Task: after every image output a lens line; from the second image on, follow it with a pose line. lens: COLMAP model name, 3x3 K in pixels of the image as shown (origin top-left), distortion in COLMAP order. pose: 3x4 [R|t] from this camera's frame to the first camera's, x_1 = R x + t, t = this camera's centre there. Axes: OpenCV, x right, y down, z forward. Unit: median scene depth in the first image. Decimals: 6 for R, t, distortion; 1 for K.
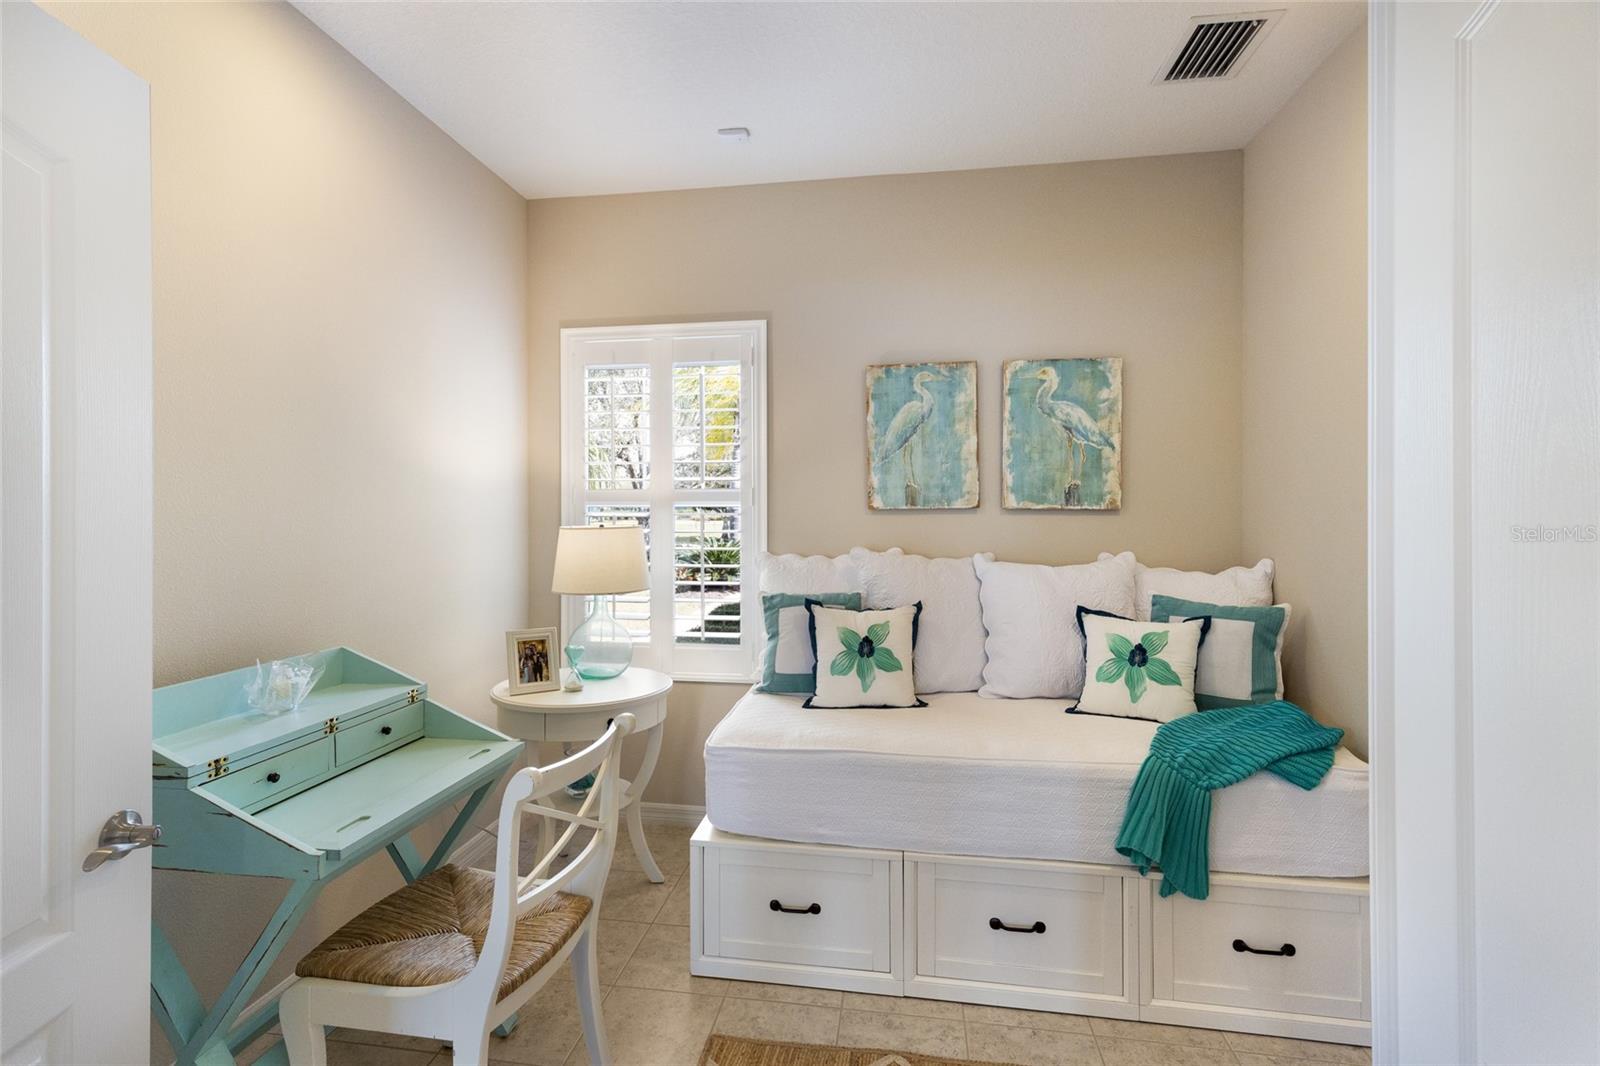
lens RADIAL K [[744.1, 0, 785.9], [0, 744.1, 506.8], [0, 0, 1]] dist [0.010317, -0.001978]
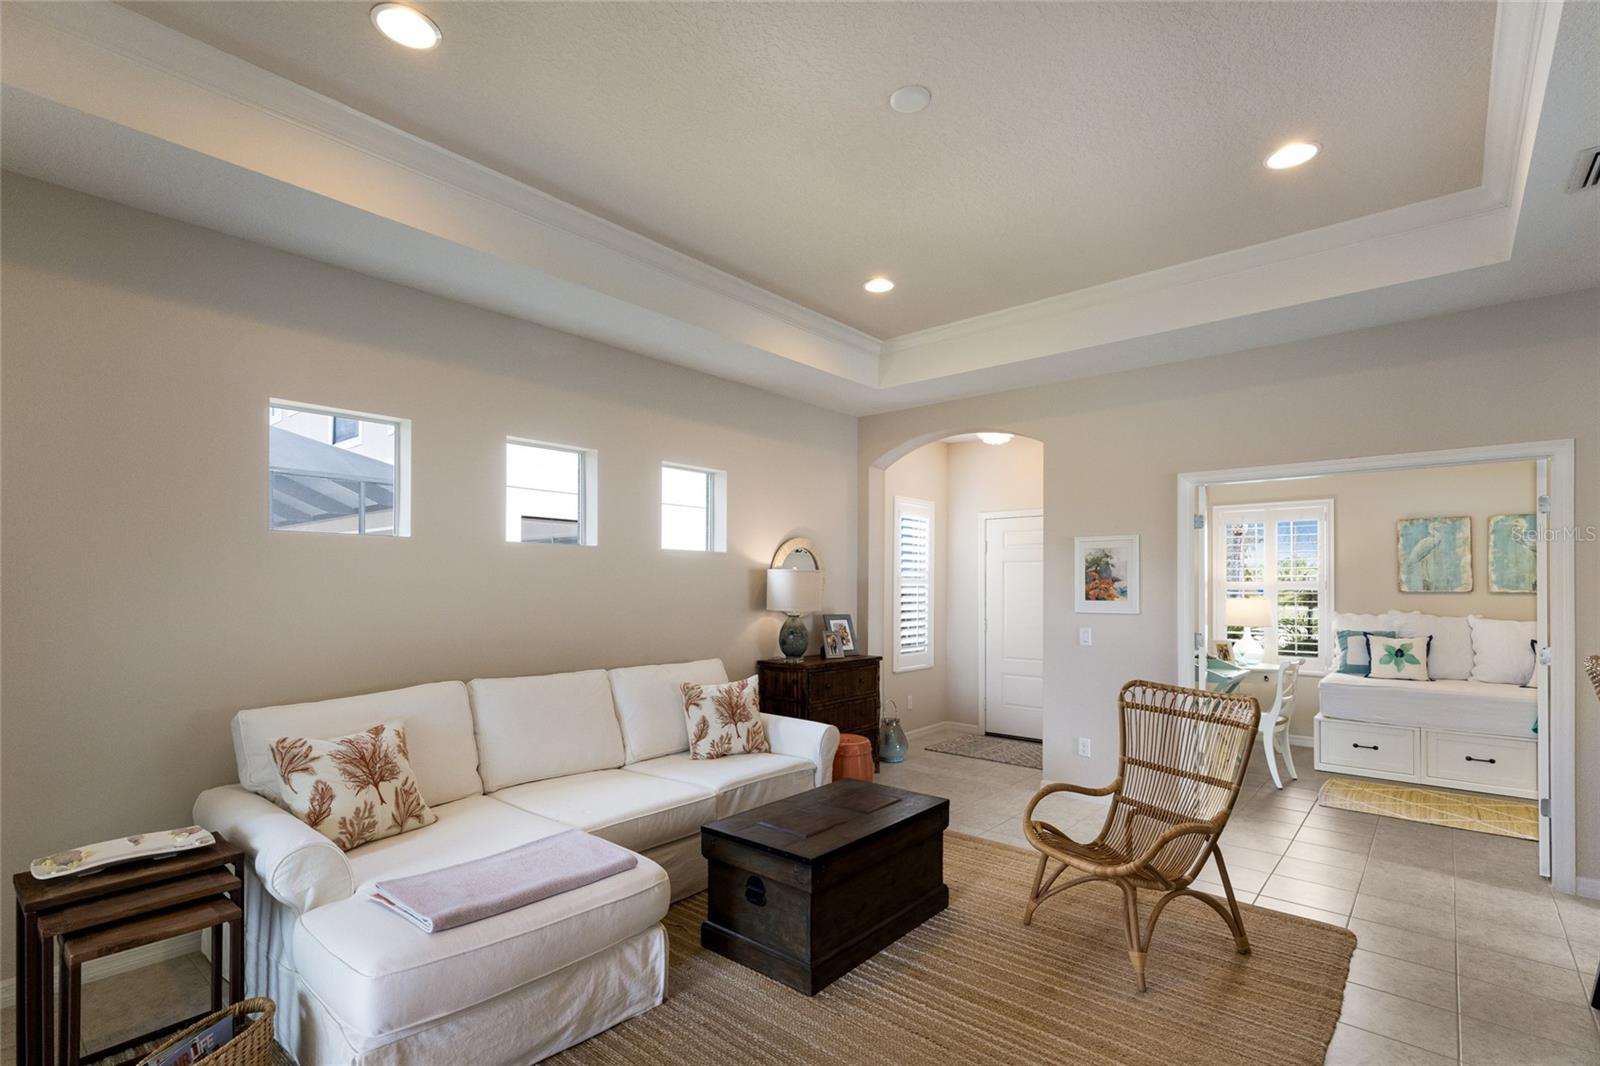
lens RADIAL K [[744.1, 0, 788.7], [0, 744.1, 579.1], [0, 0, 1]] dist [0.010317, -0.001978]
pose [[0.849996, -0.000718, -0.526789, -0.235072], [-0.004107, 0.999960, -0.007989, -0.008537], [0.526773, 0.008954, 0.849959, -1.656961]]
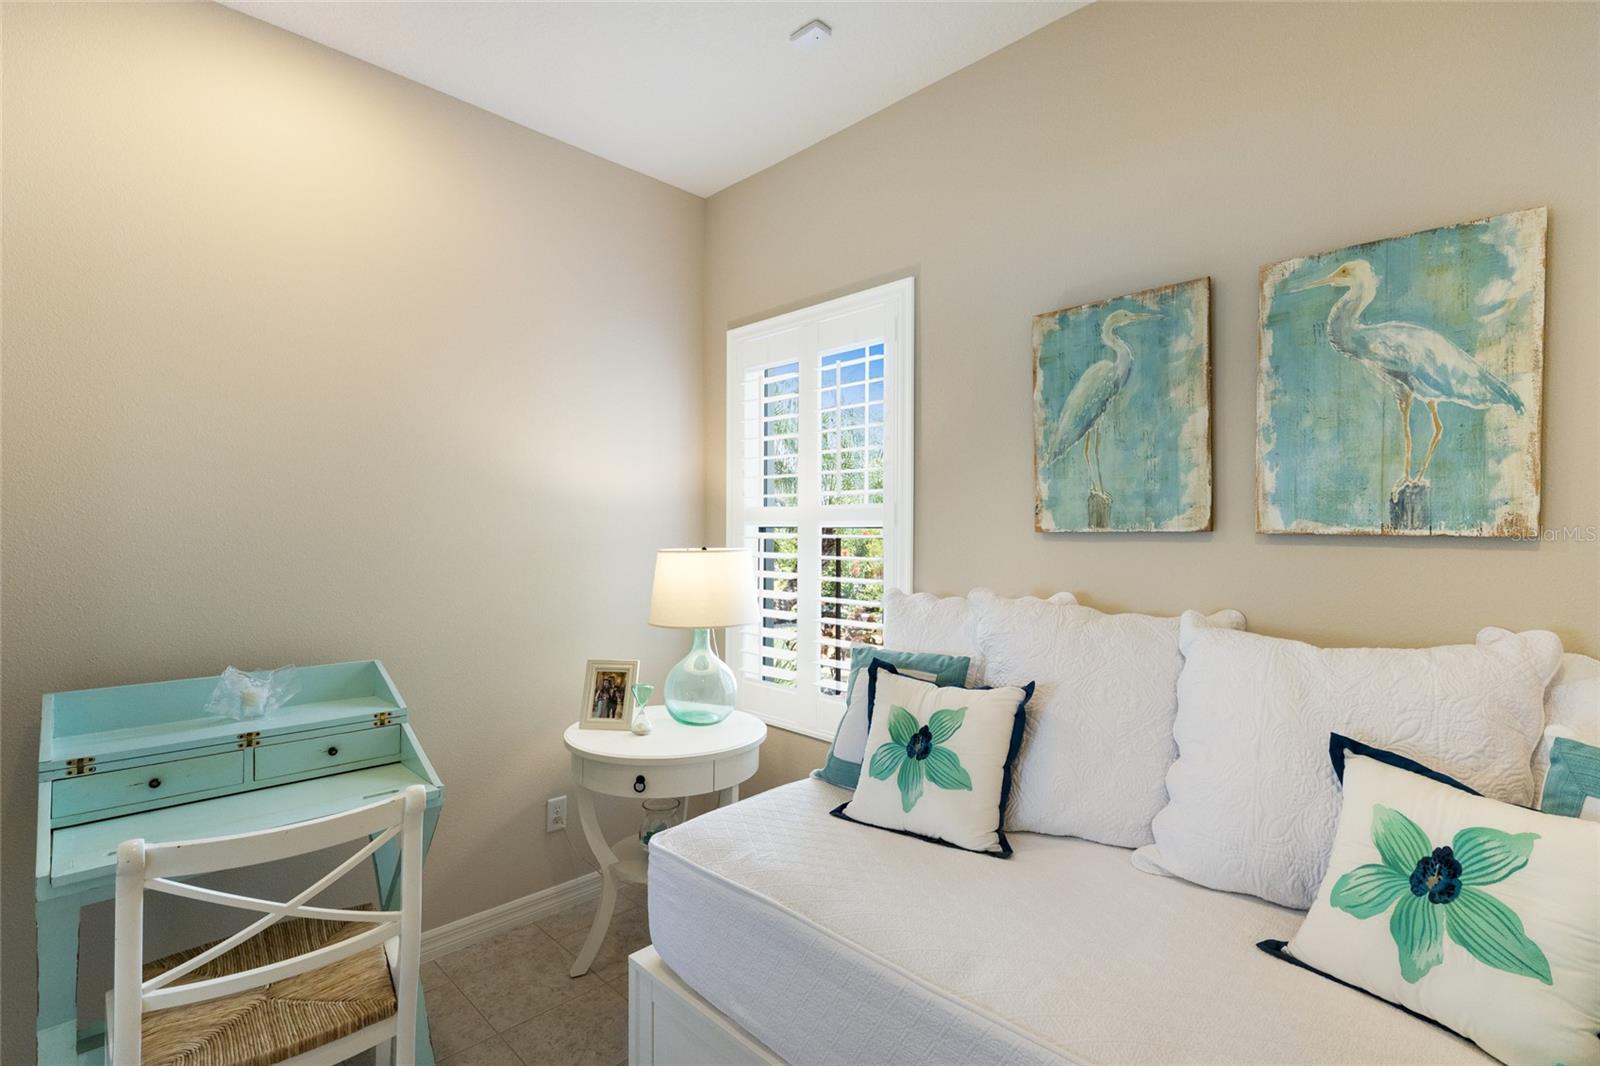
lens RADIAL K [[744.1, 0, 802.9], [0, 744.1, 535.9], [0, 0, 1]] dist [0.010317, -0.001978]
pose [[0.812650, 0.010880, -0.582650, 0.350600], [-0.004219, 0.999909, 0.012787, -0.001227], [0.582736, -0.007933, 0.812623, 0.357109]]
